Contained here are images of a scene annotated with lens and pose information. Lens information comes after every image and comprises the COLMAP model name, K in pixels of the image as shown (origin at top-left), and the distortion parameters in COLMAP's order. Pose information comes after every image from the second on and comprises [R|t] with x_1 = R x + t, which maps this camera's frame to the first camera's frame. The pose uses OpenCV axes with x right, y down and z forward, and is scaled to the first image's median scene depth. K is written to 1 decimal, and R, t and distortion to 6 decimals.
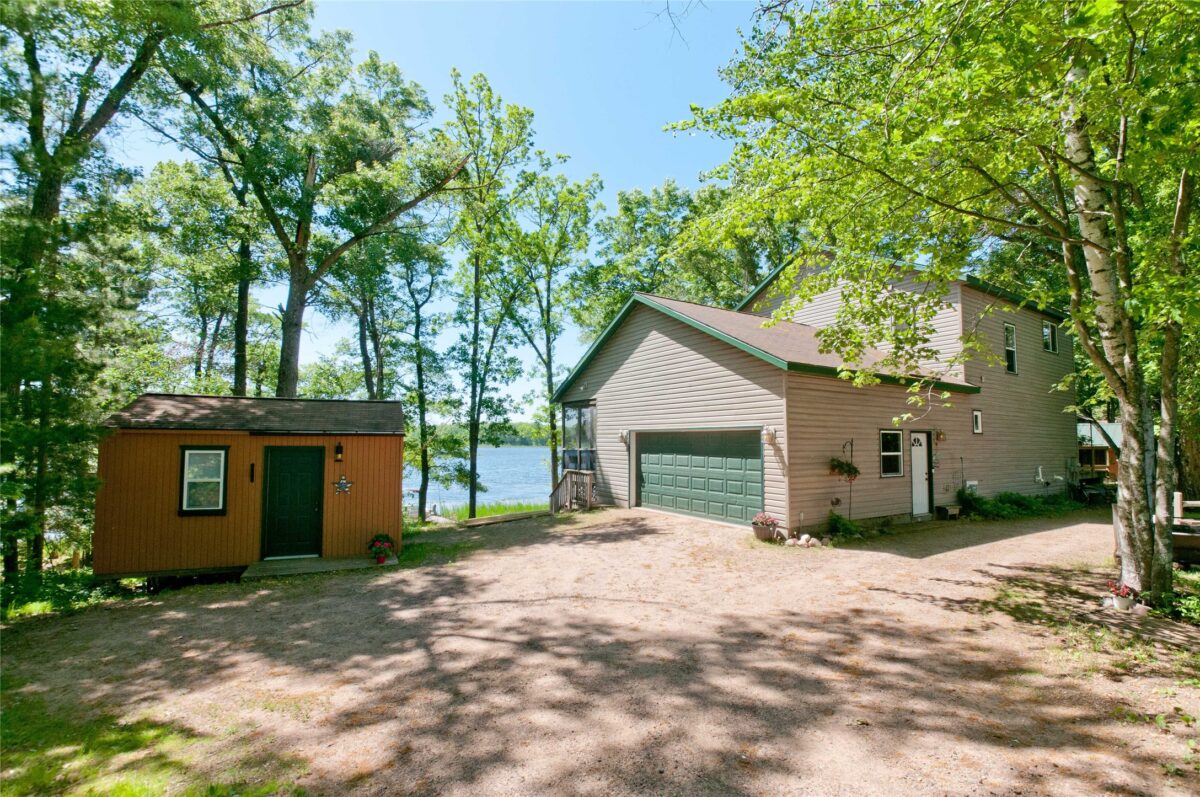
lens RADIAL K [[550.0, 0, 605.3], [0, 550.0, 408.6], [0, 0, 1]] dist [-0.032871, -0.000059]
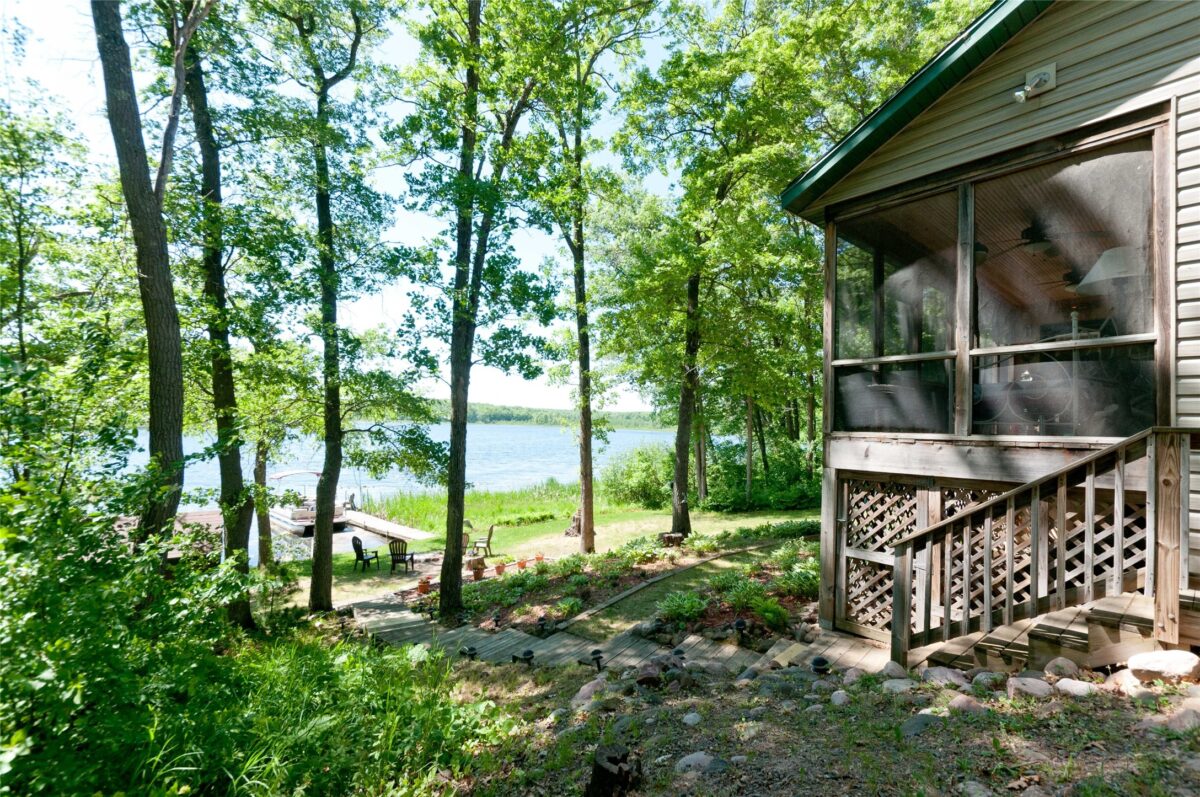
lens RADIAL K [[501.7, 0, 599.9], [0, 501.7, 401.4], [0, 0, 1]] dist [0.008624, -0.003431]
pose [[0.987650, 0.027614, 0.154225, -0.175973], [-0.030404, 0.999413, 0.015760, 0.068518], [-0.153699, -0.020254, 0.987910, 0.555438]]
